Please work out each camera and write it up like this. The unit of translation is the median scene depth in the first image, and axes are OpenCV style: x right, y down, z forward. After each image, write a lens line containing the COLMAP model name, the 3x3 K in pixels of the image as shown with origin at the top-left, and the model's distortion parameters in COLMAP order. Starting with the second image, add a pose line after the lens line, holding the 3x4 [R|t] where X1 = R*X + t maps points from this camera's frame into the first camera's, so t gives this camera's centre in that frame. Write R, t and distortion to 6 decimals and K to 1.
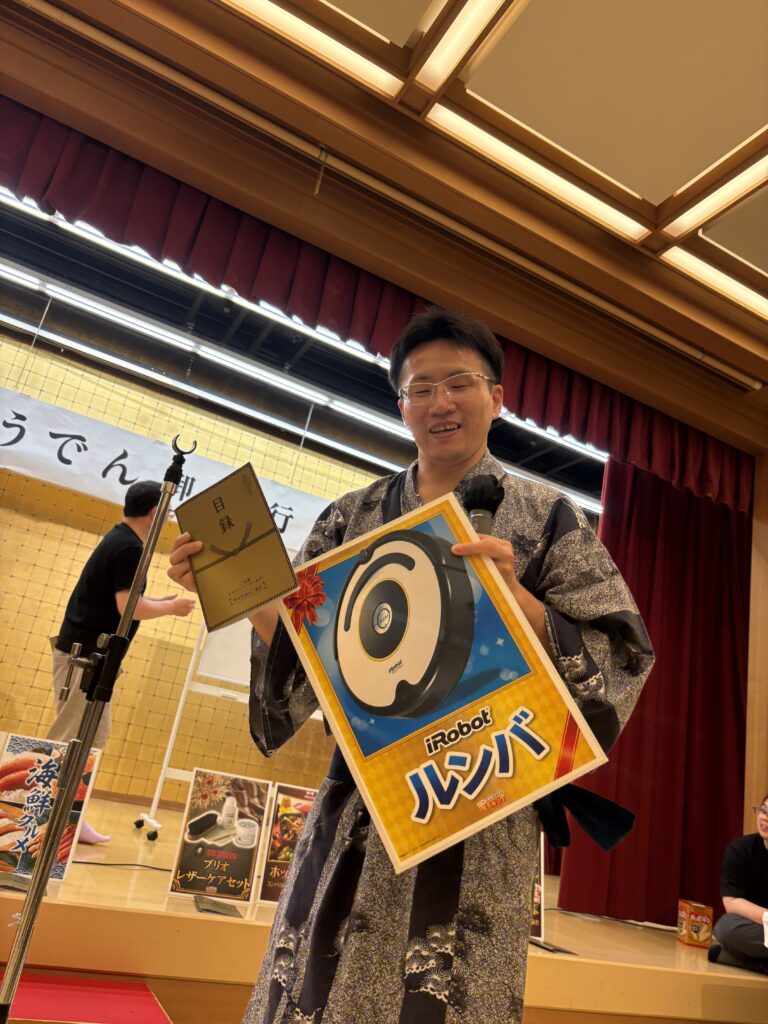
lens RADIAL K [[768.5, 0, 390.1], [0, 768.5, 527.4], [0, 0, 1]] dist [0.012982, -0.013076]
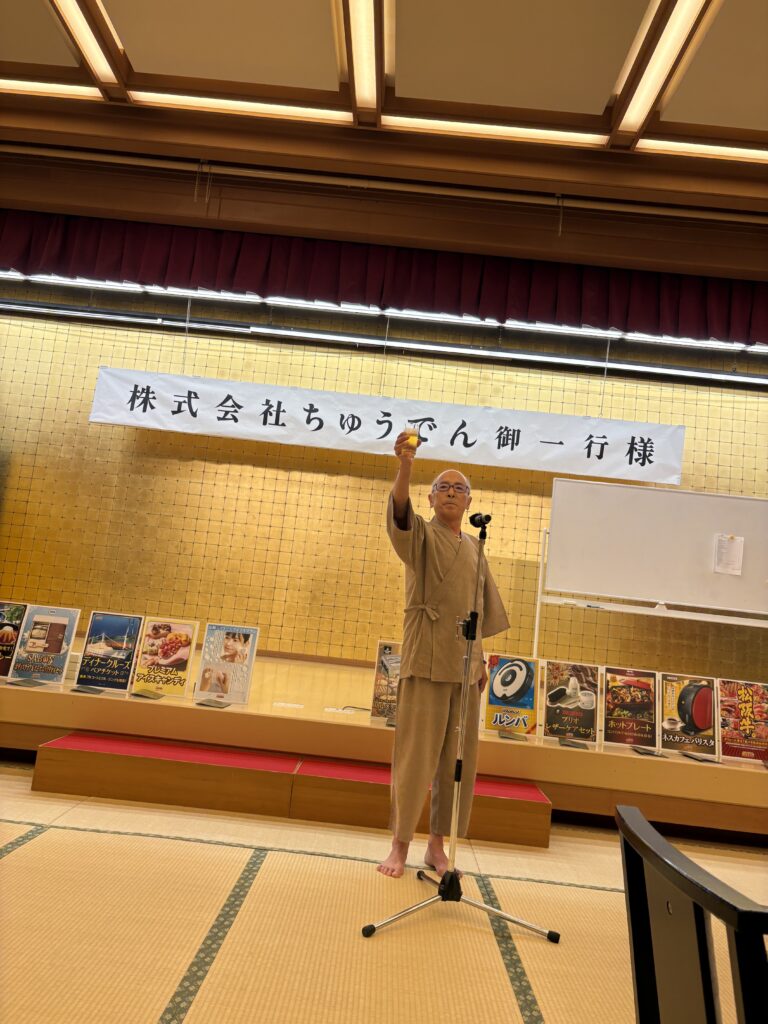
lens RADIAL K [[768.5, 0, 381.5], [0, 768.5, 511.5], [0, 0, 1]] dist [0.012982, -0.013076]
pose [[0.878962, -0.146317, -0.453892, 0.192844], [0.201024, 0.976756, 0.074415, -0.152511], [0.432453, -0.156651, 0.887944, -0.445465]]
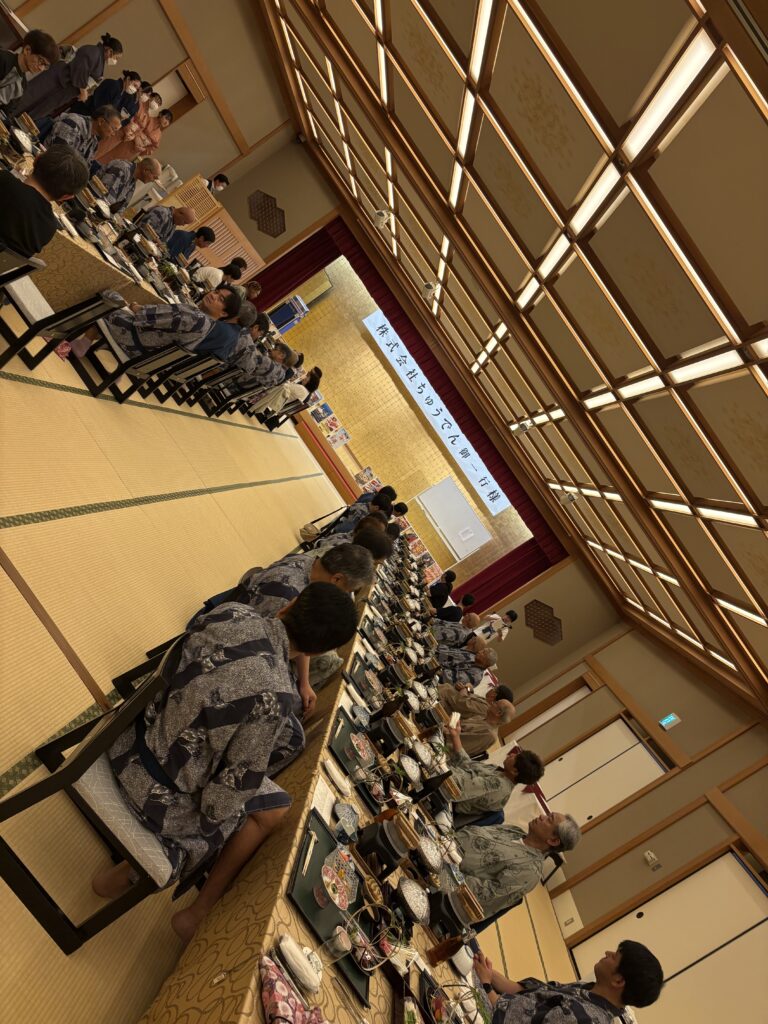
lens RADIAL K [[768.5, 0, 384.1], [0, 768.5, 512.5], [0, 0, 1]] dist [0.012982, -0.013076]
pose [[0.624815, 0.649678, -0.433042, 2.240757], [-0.594151, 0.755470, 0.276134, -1.171964], [0.506548, 0.084760, 0.858036, -3.978035]]
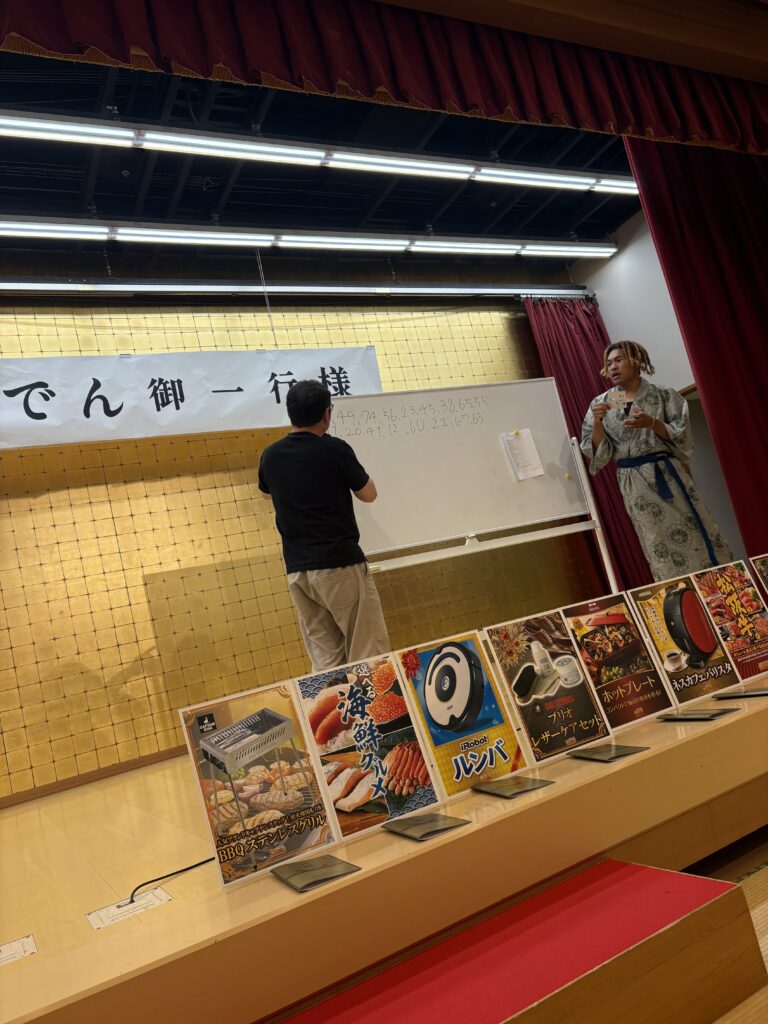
lens RADIAL K [[768.5, 0, 382.8], [0, 768.5, 516.8], [0, 0, 1]] dist [0.012982, -0.013076]
pose [[0.911449, -0.405800, 0.067736, -0.354727], [0.388054, 0.902653, 0.186095, 0.004969], [-0.136659, -0.143331, 0.980194, 0.211997]]
